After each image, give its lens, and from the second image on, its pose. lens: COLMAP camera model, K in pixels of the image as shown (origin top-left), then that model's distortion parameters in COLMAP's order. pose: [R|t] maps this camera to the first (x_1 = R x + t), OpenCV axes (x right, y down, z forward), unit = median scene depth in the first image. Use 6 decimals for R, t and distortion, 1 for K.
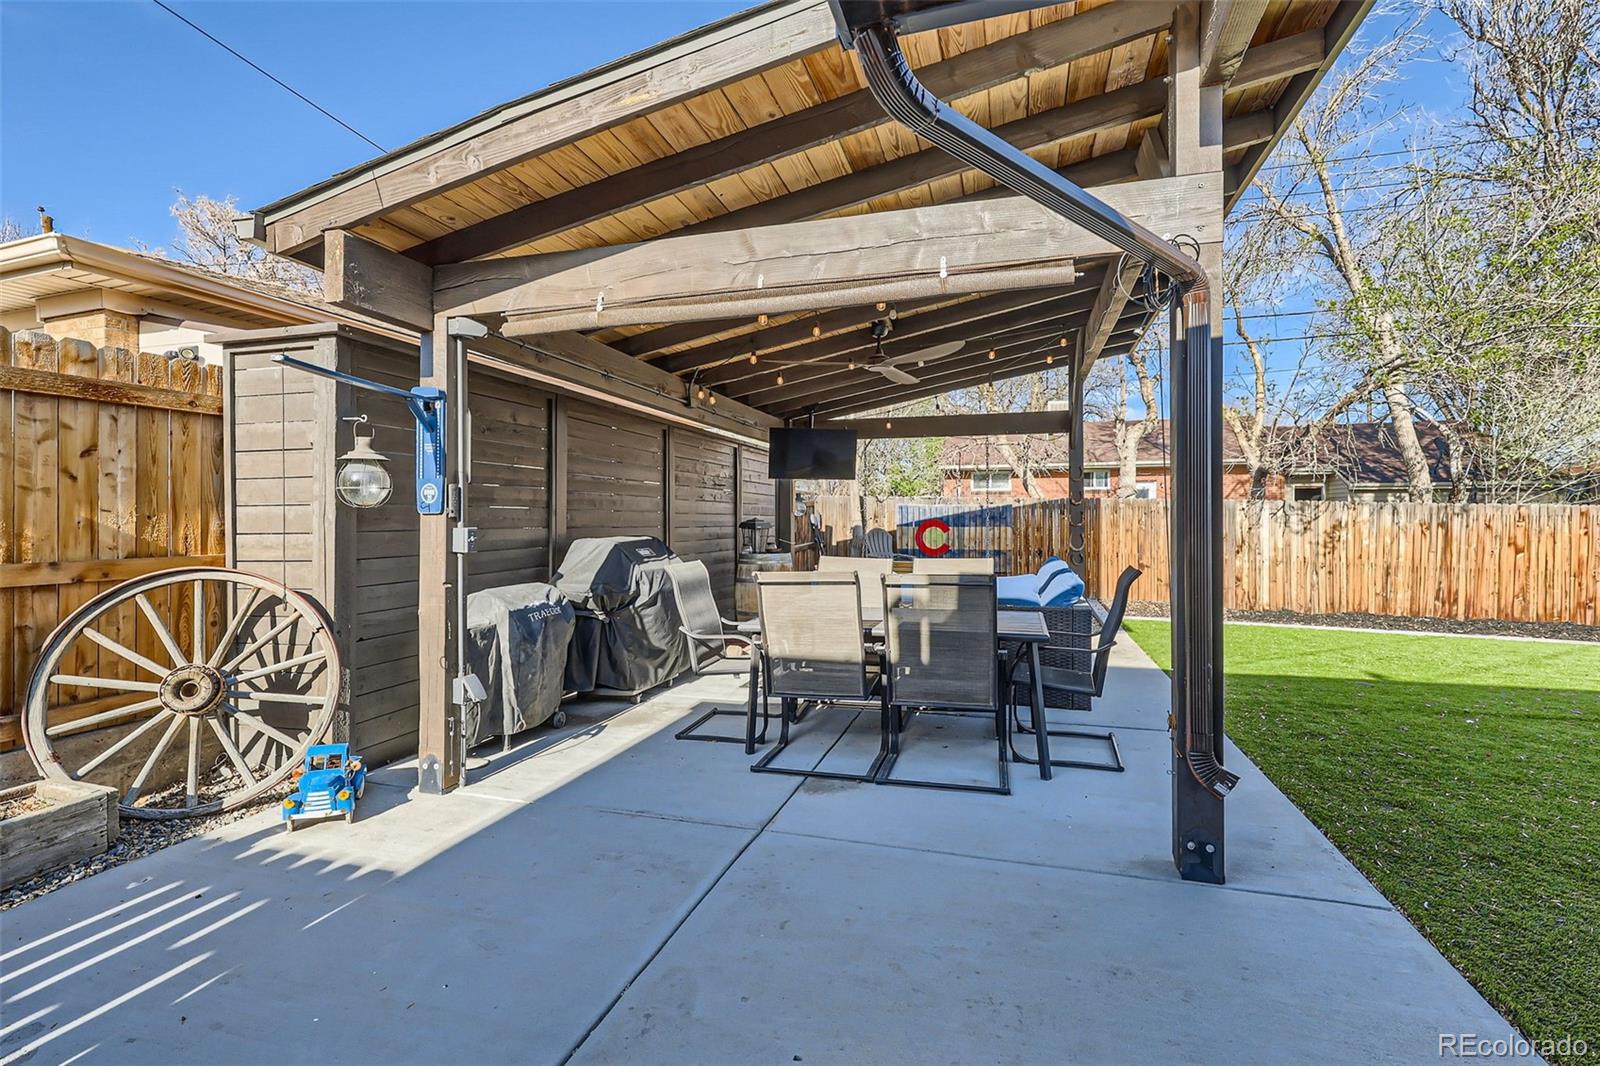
lens RADIAL K [[740.1, 0, 800.0], [0, 740.1, 533.0], [0, 0, 1]] dist [0.001509, -0.000239]
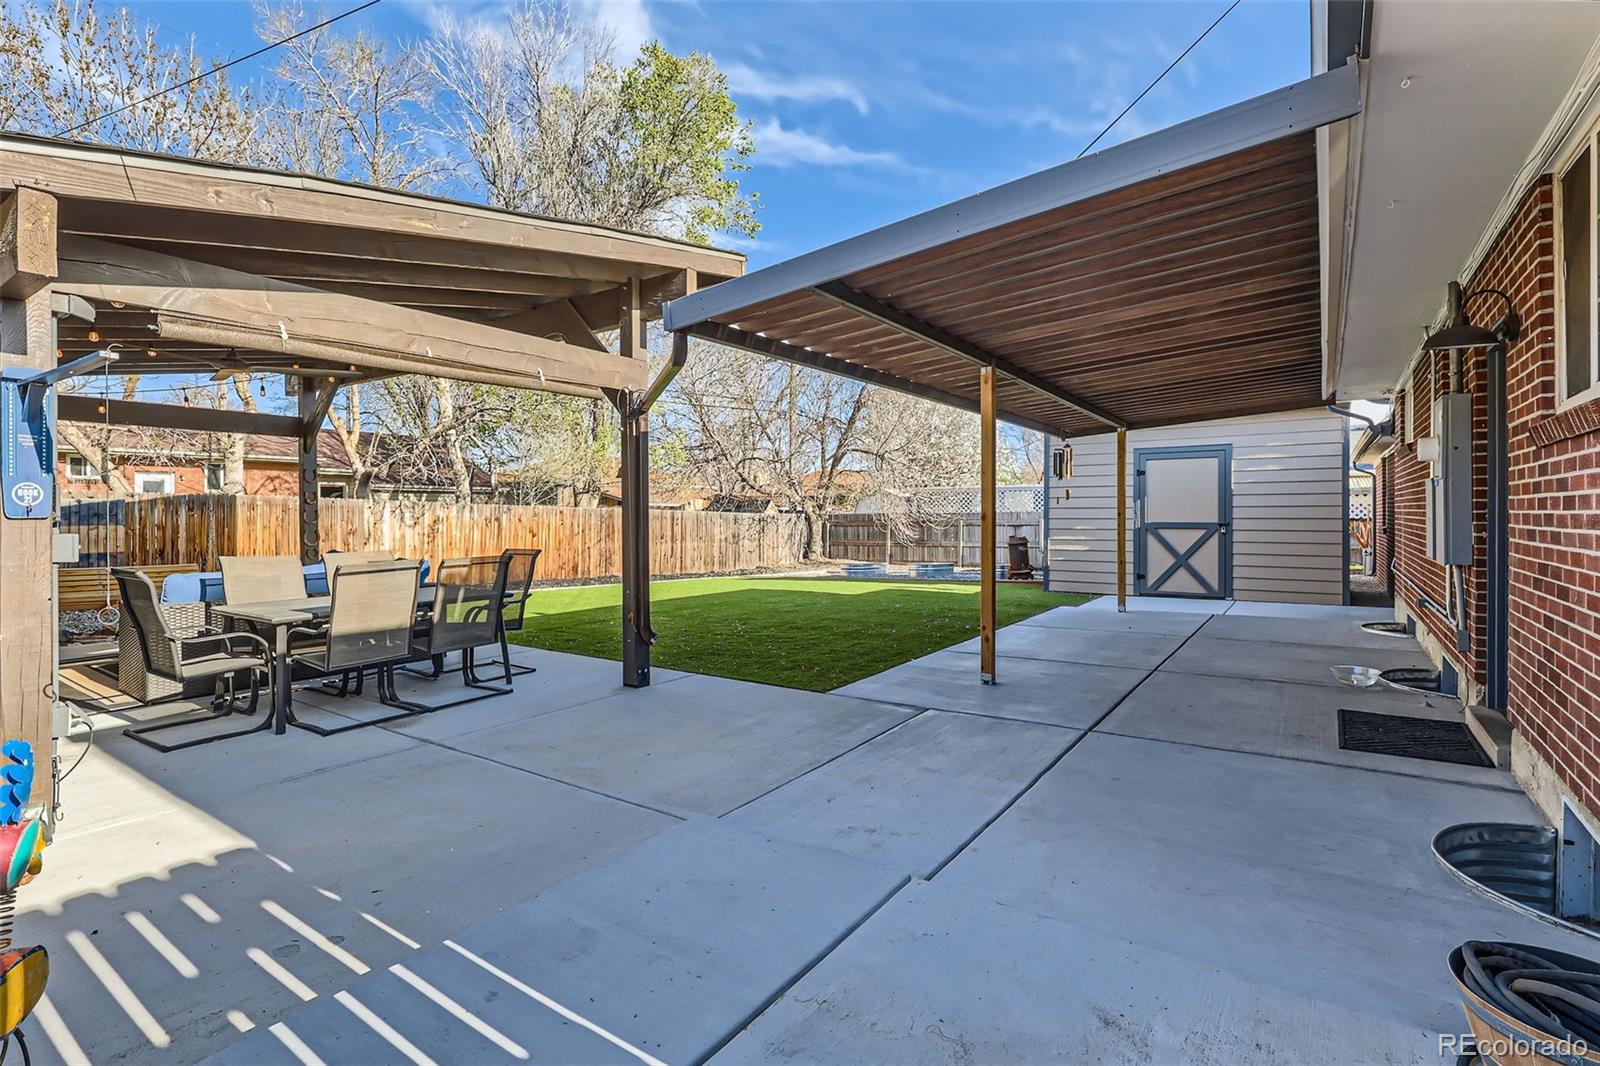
lens RADIAL K [[705.0, 0, 798.6], [0, 705.0, 514.3], [0, 0, 1]] dist [0.000004, -0.000054]
pose [[0.337997, -0.000782, 0.941147, -0.232086], [0.018078, 0.999821, -0.005661, -0.002363], [-0.940973, 0.018927, 0.337951, -0.024034]]
